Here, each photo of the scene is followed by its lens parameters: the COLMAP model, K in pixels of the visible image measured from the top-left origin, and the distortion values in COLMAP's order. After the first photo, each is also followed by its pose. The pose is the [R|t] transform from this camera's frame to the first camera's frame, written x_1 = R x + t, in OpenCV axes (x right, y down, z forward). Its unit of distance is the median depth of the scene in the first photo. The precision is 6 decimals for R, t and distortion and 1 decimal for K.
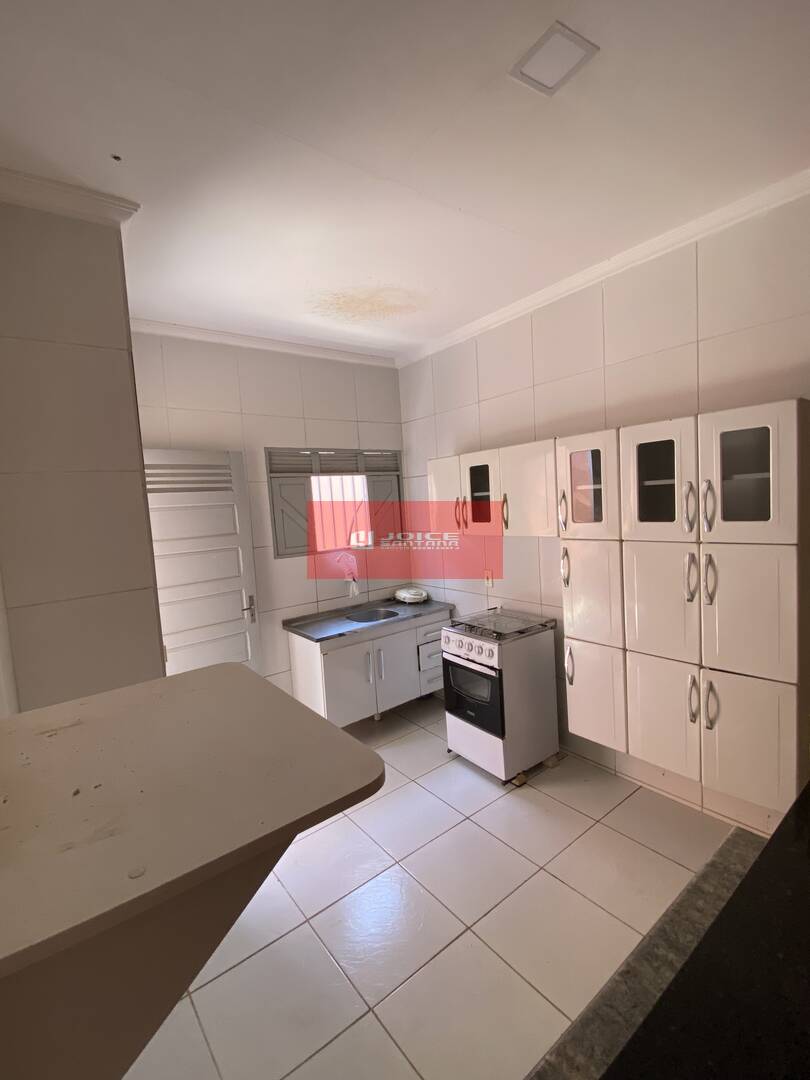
lens RADIAL K [[475.2, 0, 401.8], [0, 475.2, 539.9], [0, 0, 1]] dist [0.061968, -0.037633]
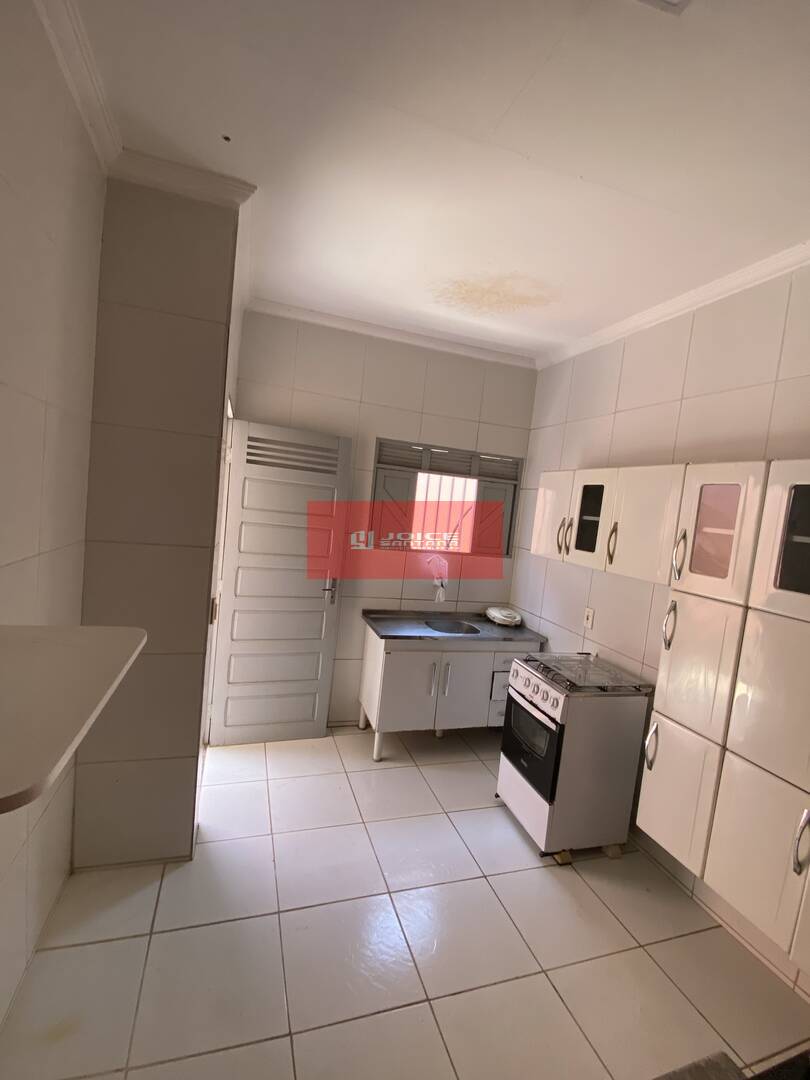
lens RADIAL K [[474.1, 0, 402.0], [0, 474.1, 542.0], [0, 0, 1]] dist [0.040803, -0.030443]
pose [[0.930307, 0.186500, -0.315827, 0.125847], [-0.188398, 0.981780, 0.024805, -0.011987], [0.314699, 0.036424, 0.948493, 0.081267]]
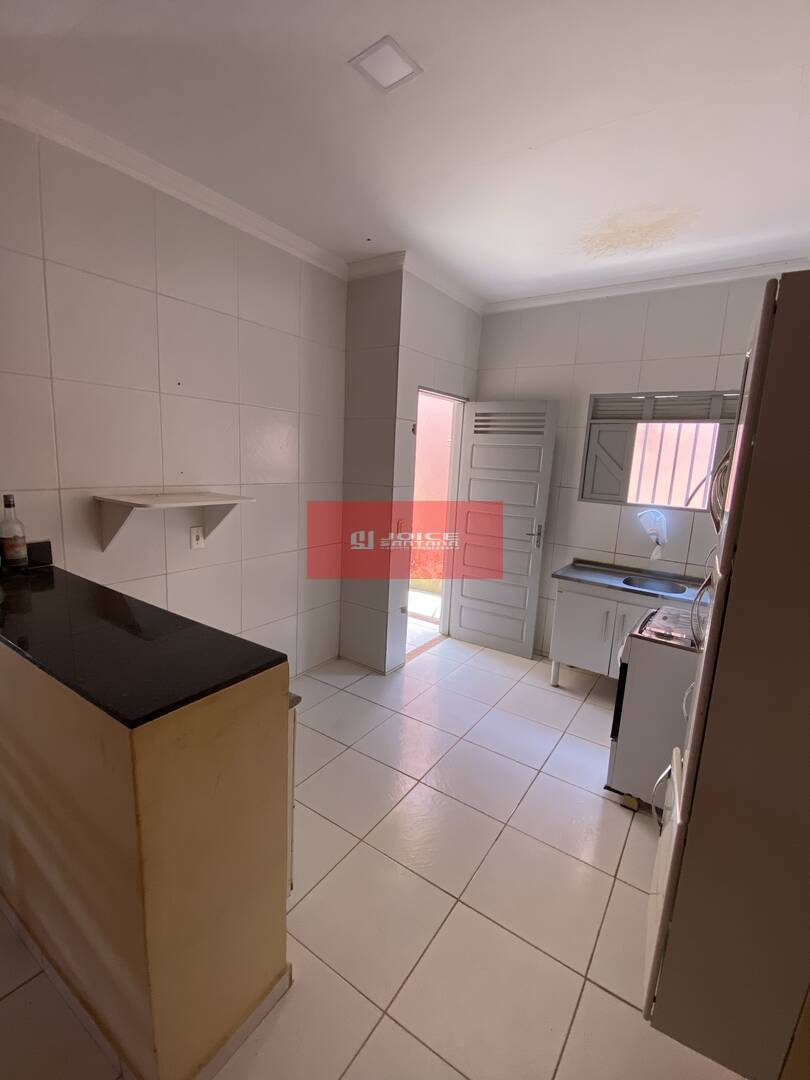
lens RADIAL K [[475.2, 0, 401.8], [0, 475.2, 539.9], [0, 0, 1]] dist [0.061968, -0.037633]
pose [[0.306835, 0.246171, -0.919376, 0.680538], [-0.142396, 0.966973, 0.211392, -0.050399], [0.941050, 0.066053, 0.331755, 0.287597]]
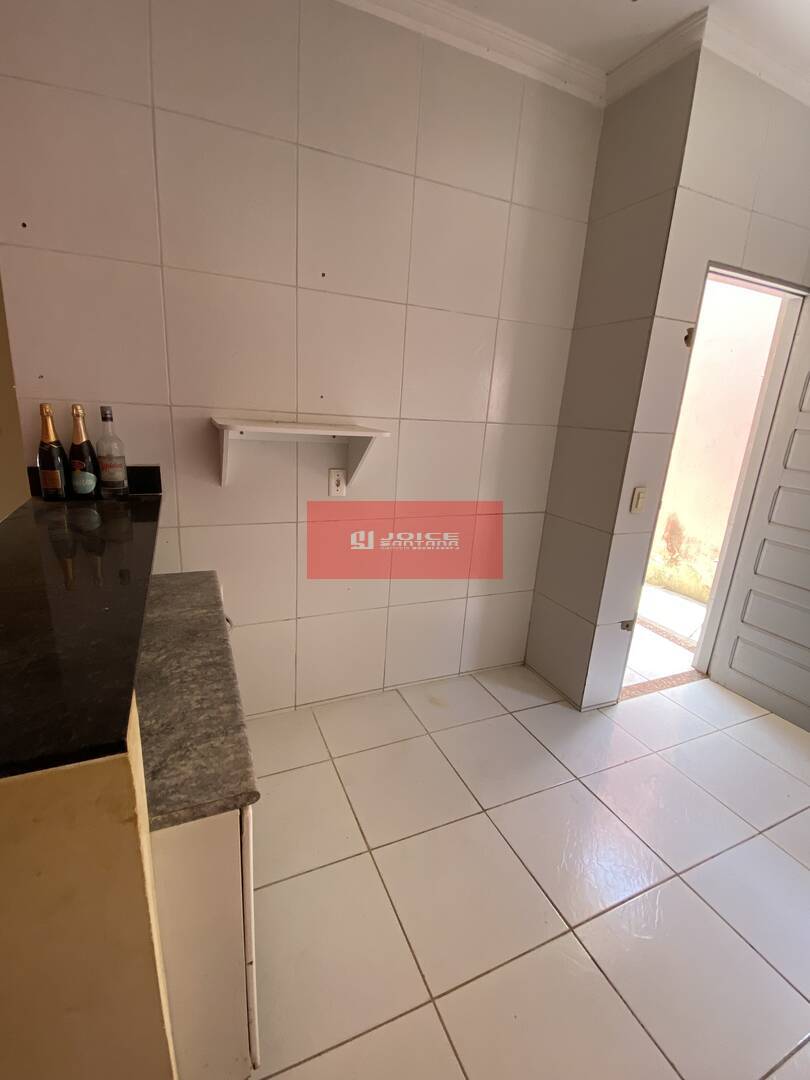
lens RADIAL K [[474.1, 0, 402.0], [0, 474.1, 542.0], [0, 0, 1]] dist [0.040803, -0.030443]
pose [[-0.236663, 0.315066, -0.919089, 0.411623], [-0.119655, 0.929310, 0.349380, 0.008898], [0.964196, 0.192659, -0.182234, 0.452858]]
